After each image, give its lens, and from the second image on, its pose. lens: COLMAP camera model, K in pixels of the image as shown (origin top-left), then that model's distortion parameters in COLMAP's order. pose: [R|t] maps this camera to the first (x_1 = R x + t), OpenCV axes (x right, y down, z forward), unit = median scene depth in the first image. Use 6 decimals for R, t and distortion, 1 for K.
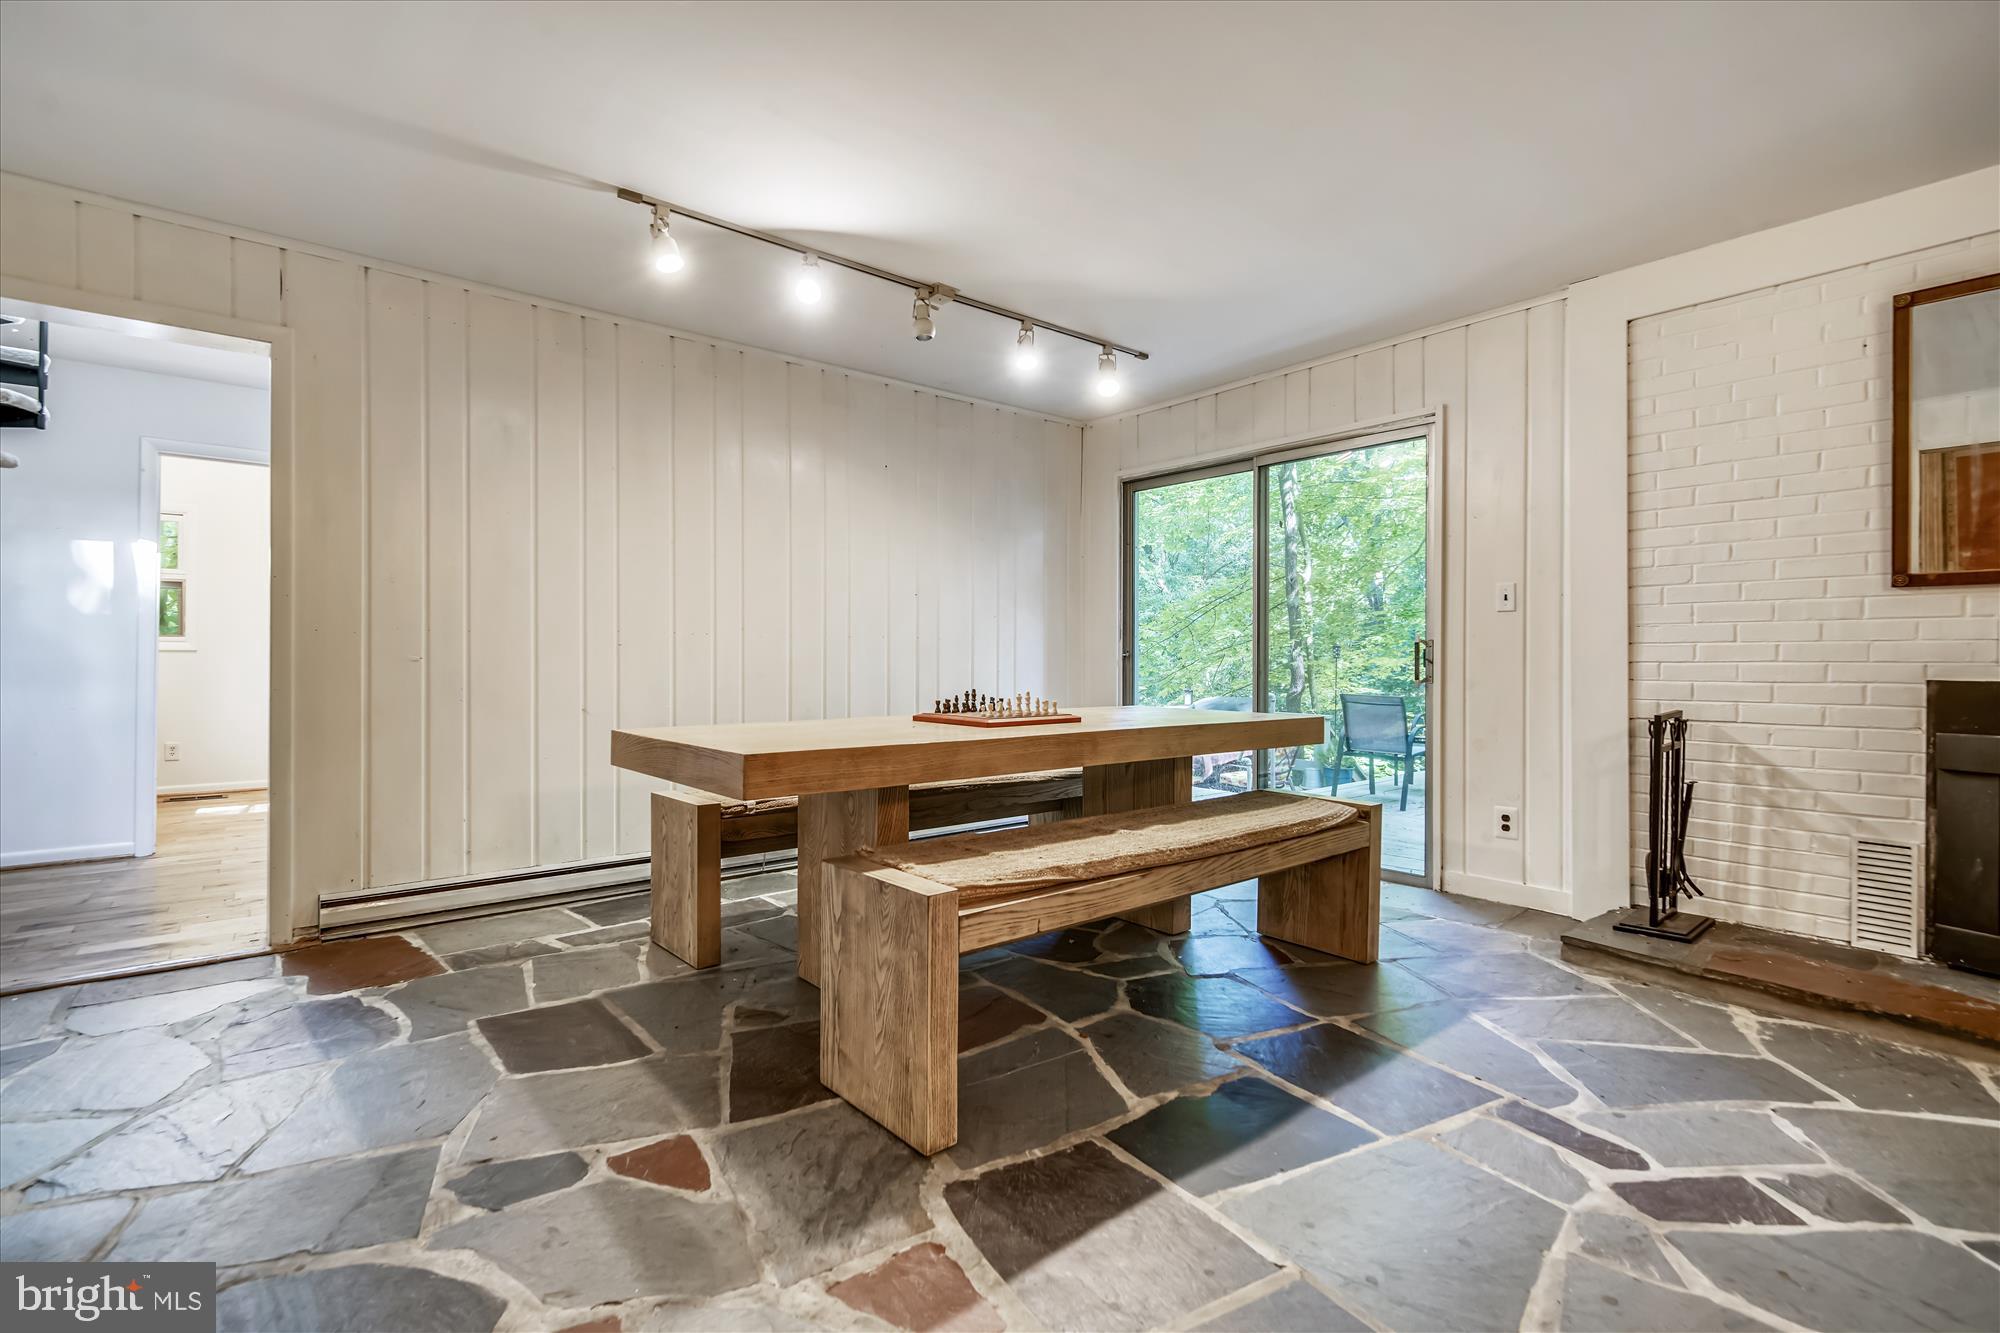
lens RADIAL K [[931.4, 0, 997.0], [0, 931.4, 667.4], [0, 0, 1]] dist [0.000420, 0.001446]
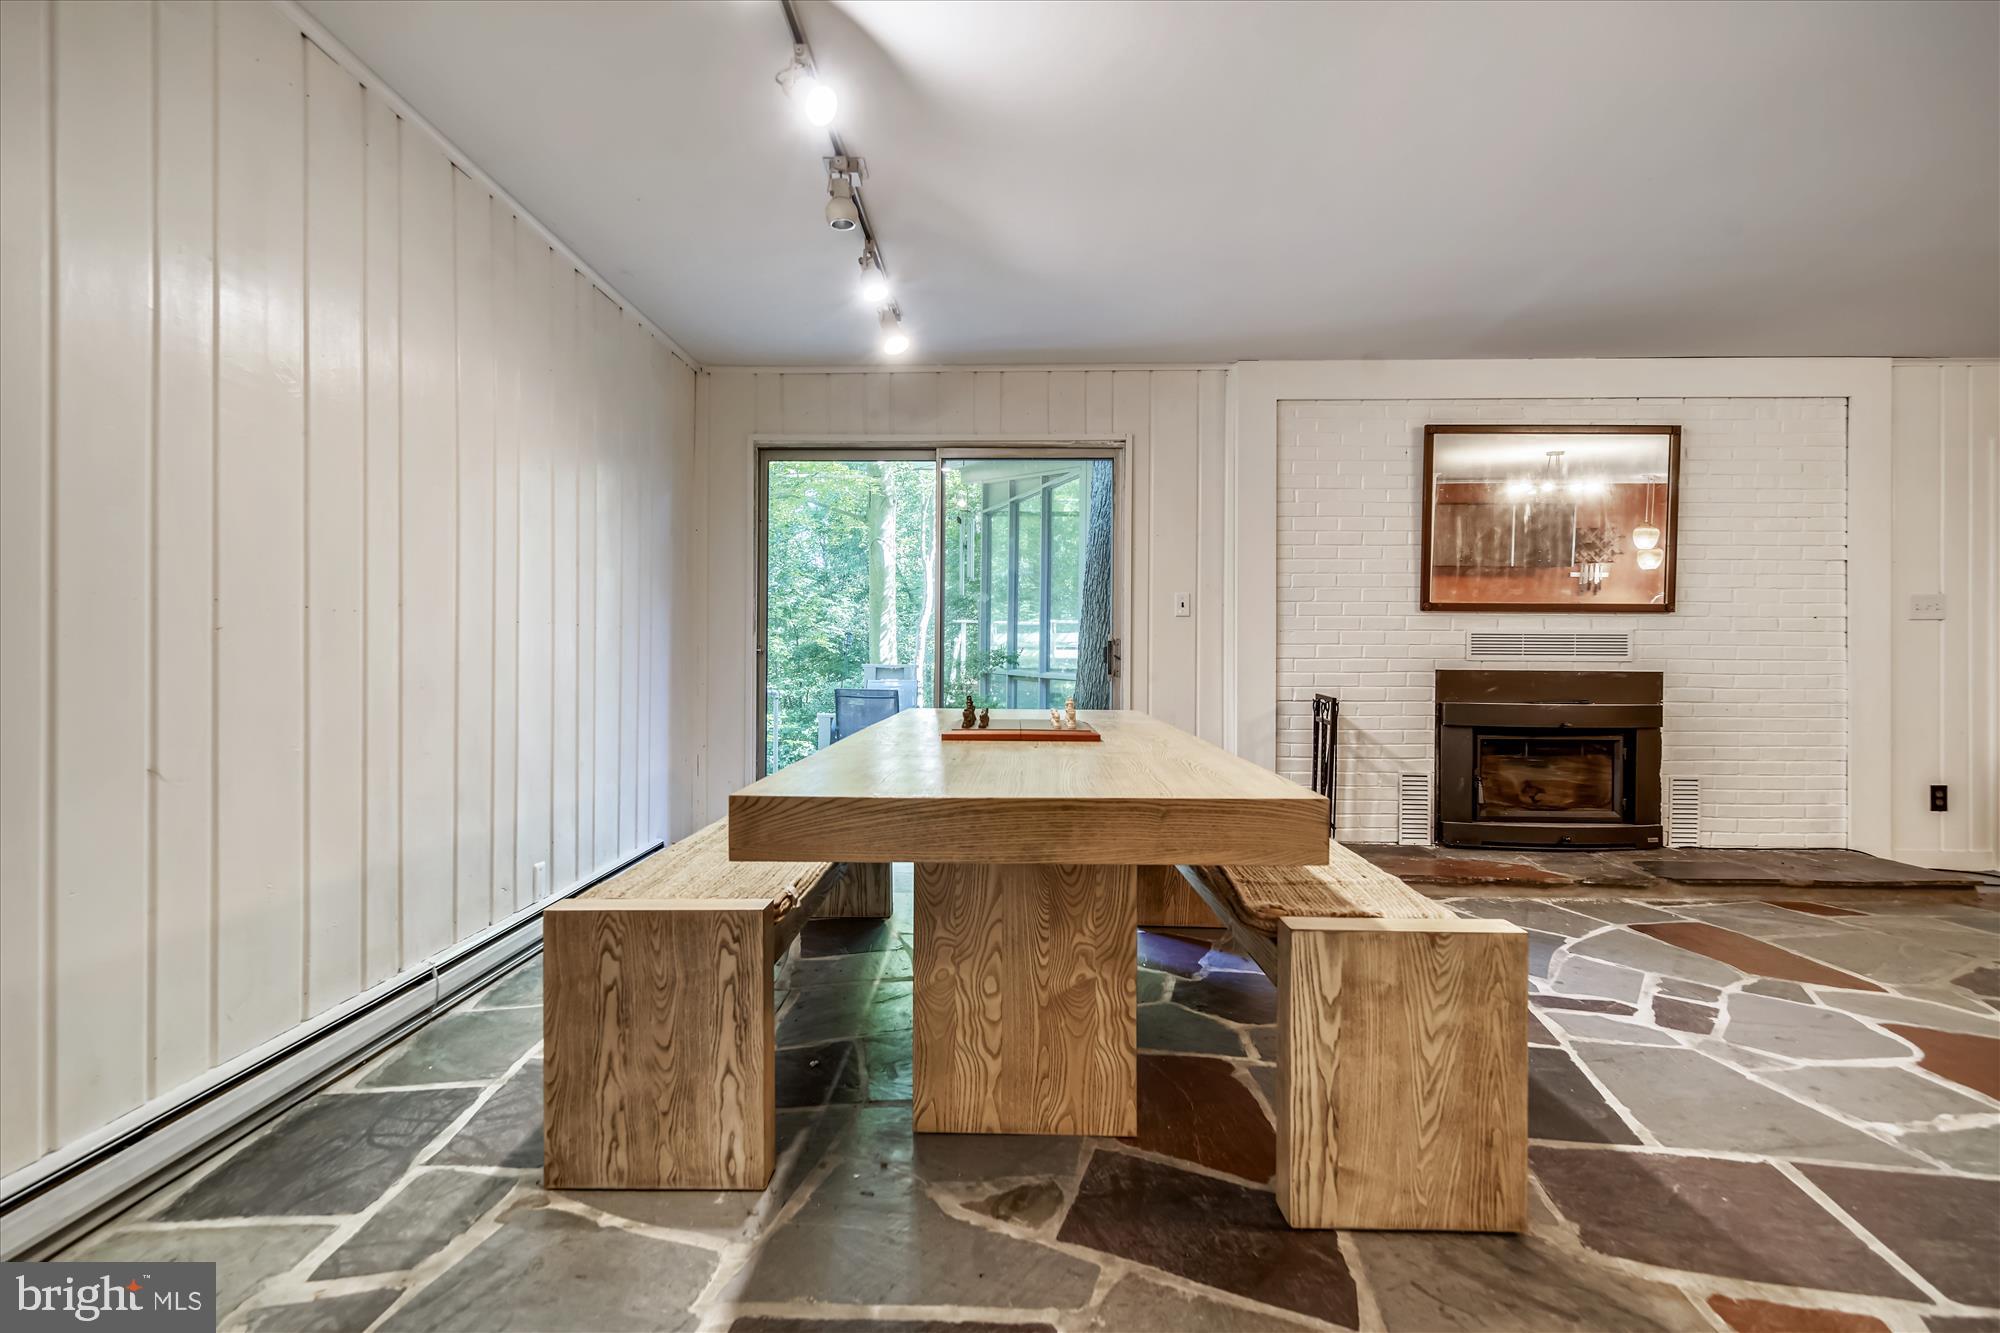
lens RADIAL K [[931.4, 0, 997.2], [0, 931.4, 654.8], [0, 0, 1]] dist [0.000420, 0.001446]
pose [[0.654857, -0.000990, 0.755752, -0.927355], [0.004630, 0.999986, -0.002702, -0.014057], [-0.755738, 0.005268, 0.654852, 0.699632]]
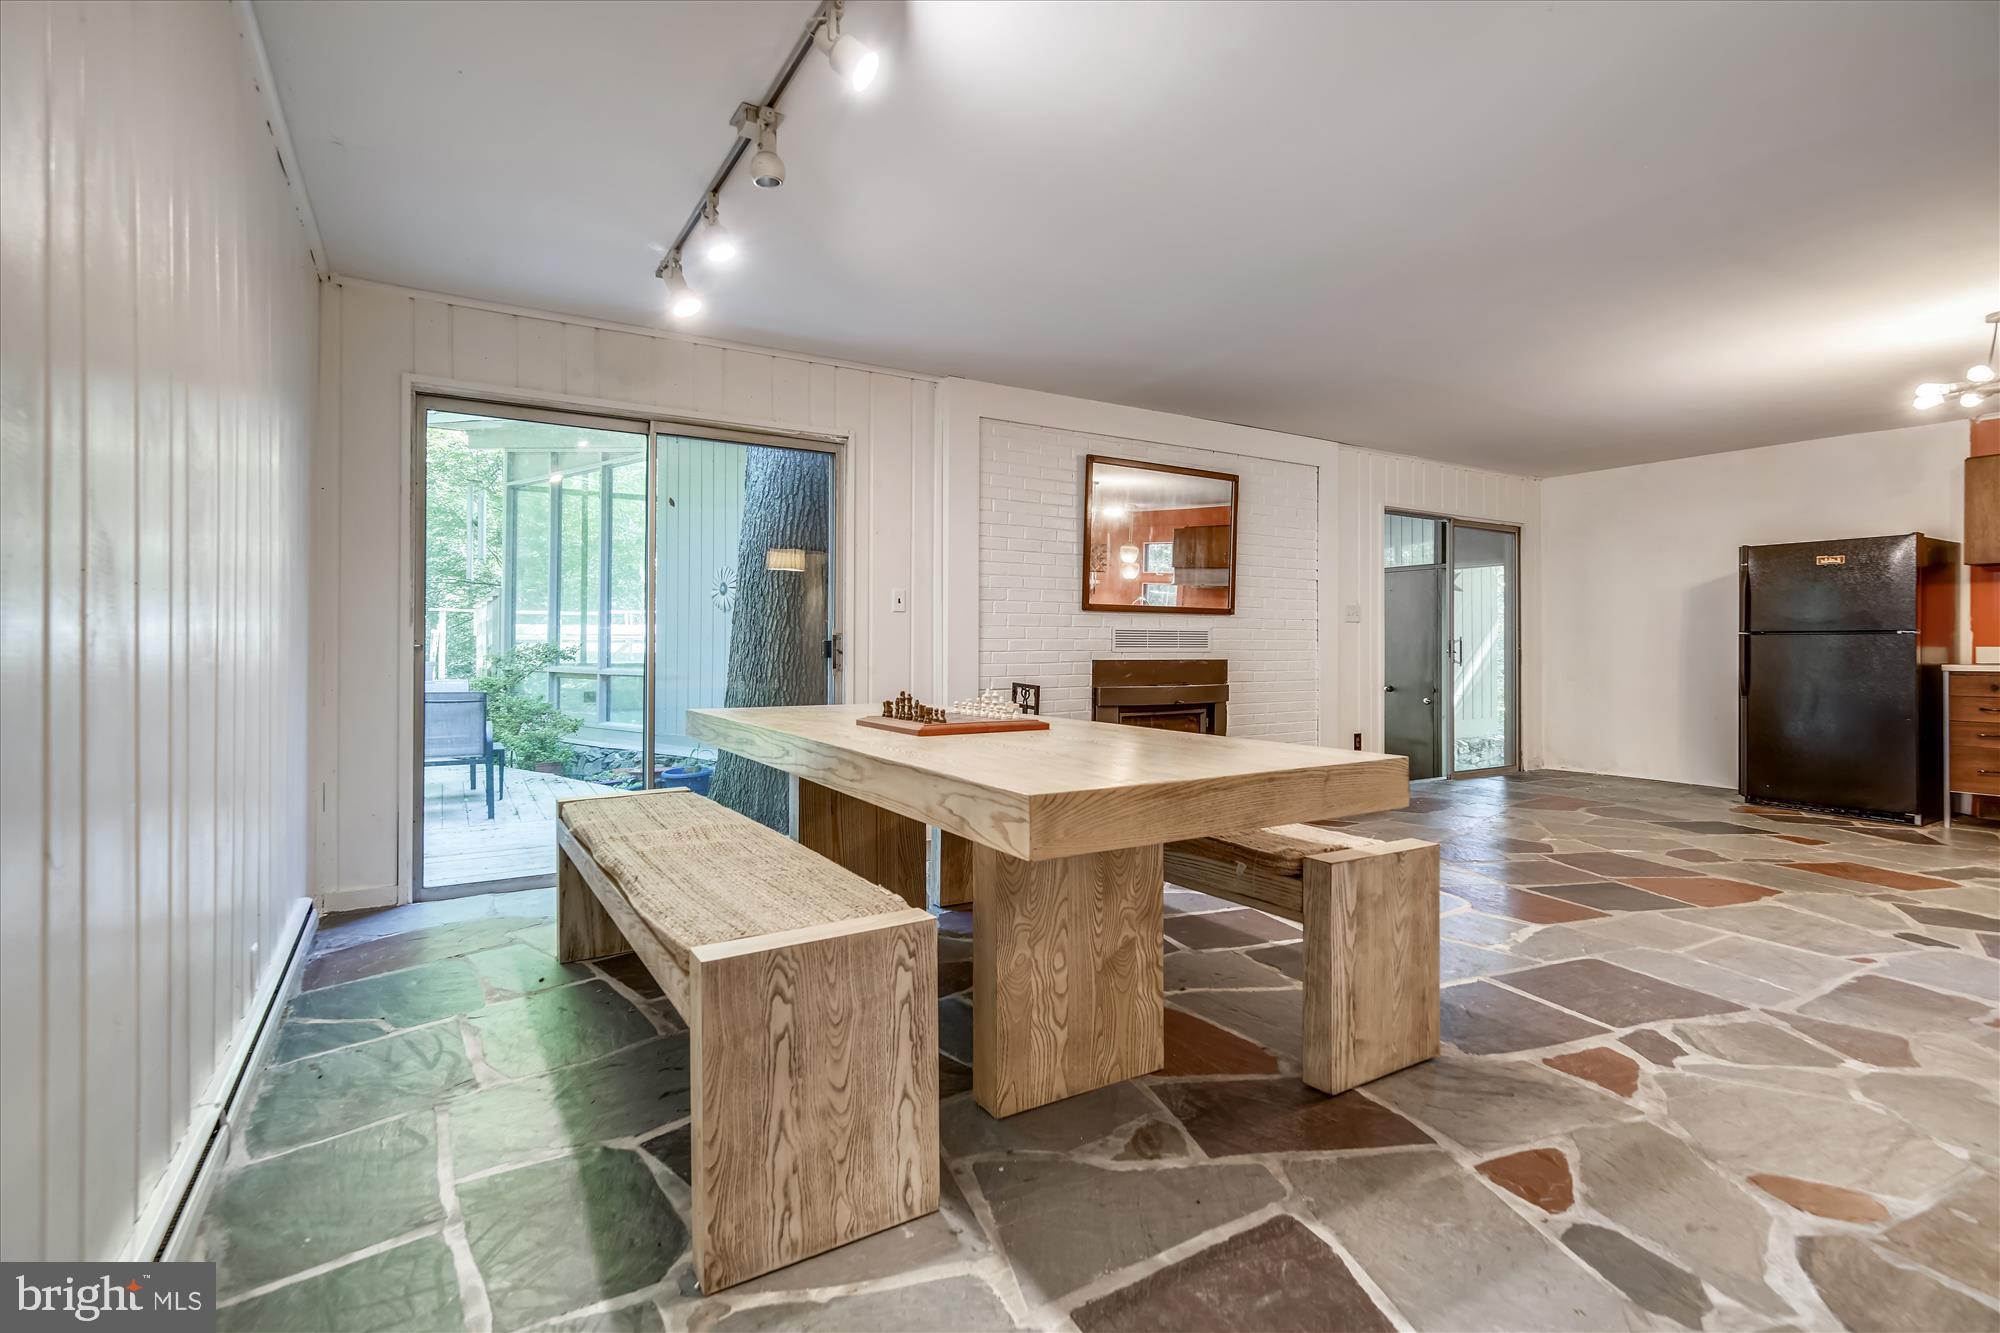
lens RADIAL K [[931.4, 0, 1001.2], [0, 931.4, 647.3], [0, 0, 1]] dist [0.000420, 0.001446]
pose [[0.141477, -0.003170, 0.989937, -1.211260], [0.010383, 0.999945, 0.001718, -0.022431], [-0.989887, 0.010035, 0.141502, 1.221839]]
